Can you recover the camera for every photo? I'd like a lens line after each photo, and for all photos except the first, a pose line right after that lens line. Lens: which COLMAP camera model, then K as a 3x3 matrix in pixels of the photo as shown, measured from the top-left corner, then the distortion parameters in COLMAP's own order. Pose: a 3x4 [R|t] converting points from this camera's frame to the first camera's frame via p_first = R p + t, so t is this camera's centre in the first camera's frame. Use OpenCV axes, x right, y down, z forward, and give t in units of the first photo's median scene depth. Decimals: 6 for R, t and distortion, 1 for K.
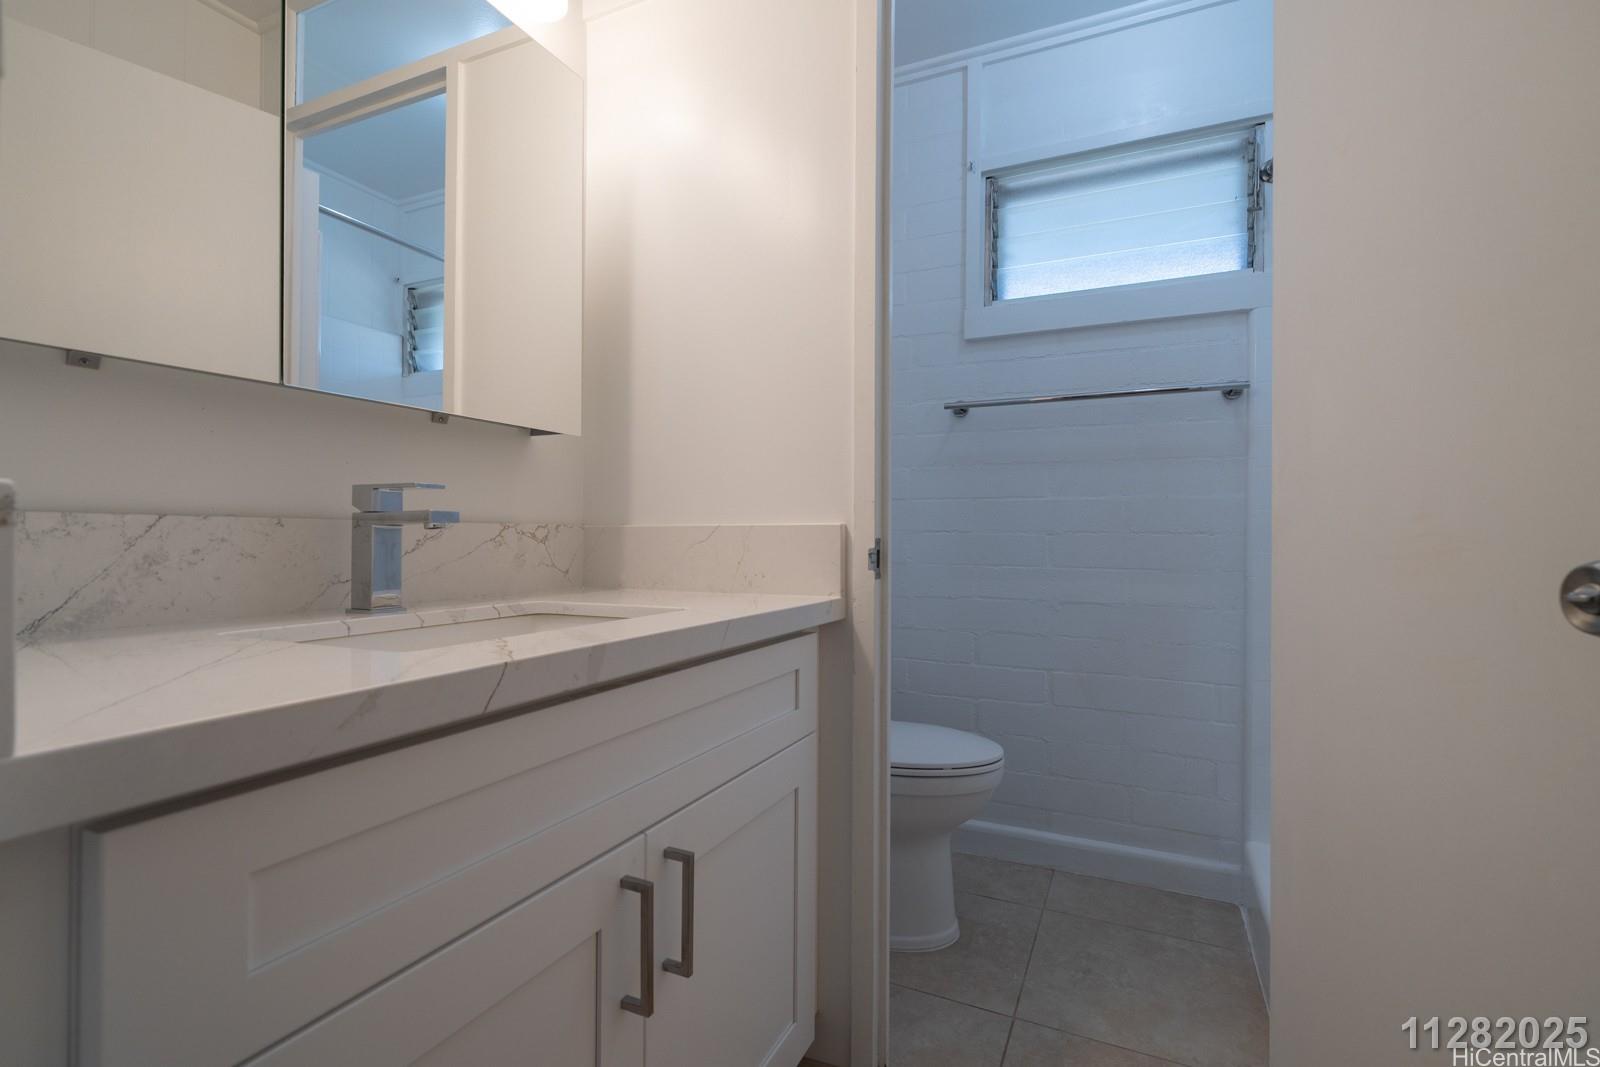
lens RADIAL K [[693.7, 0, 800.0], [0, 693.7, 533.5], [0, 0, 1]] dist [-0.000412, -0.000287]
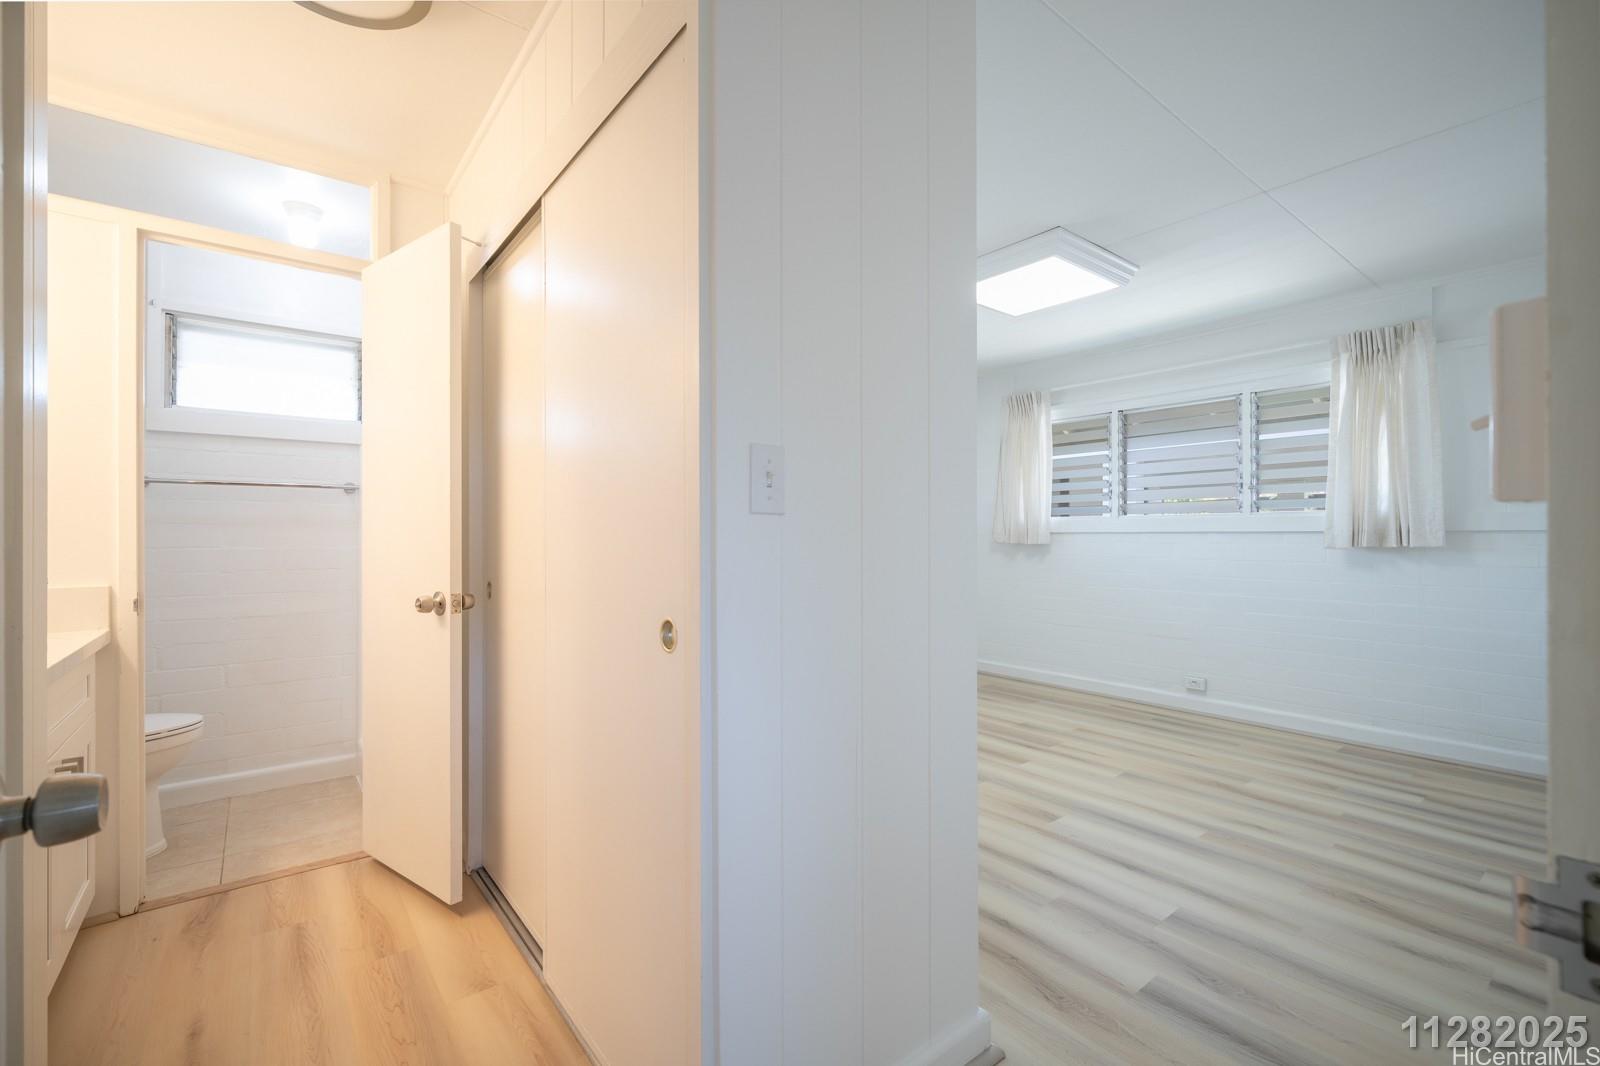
lens RADIAL K [[694.3, 0, 808.9], [0, 694.3, 529.3], [0, 0, 1]] dist [-0.009271, 0.000018]
pose [[0.424450, -0.006194, 0.905430, -0.478475], [0.003921, 0.999980, 0.005003, -0.100037], [-0.905443, 0.001427, 0.424465, -0.815327]]
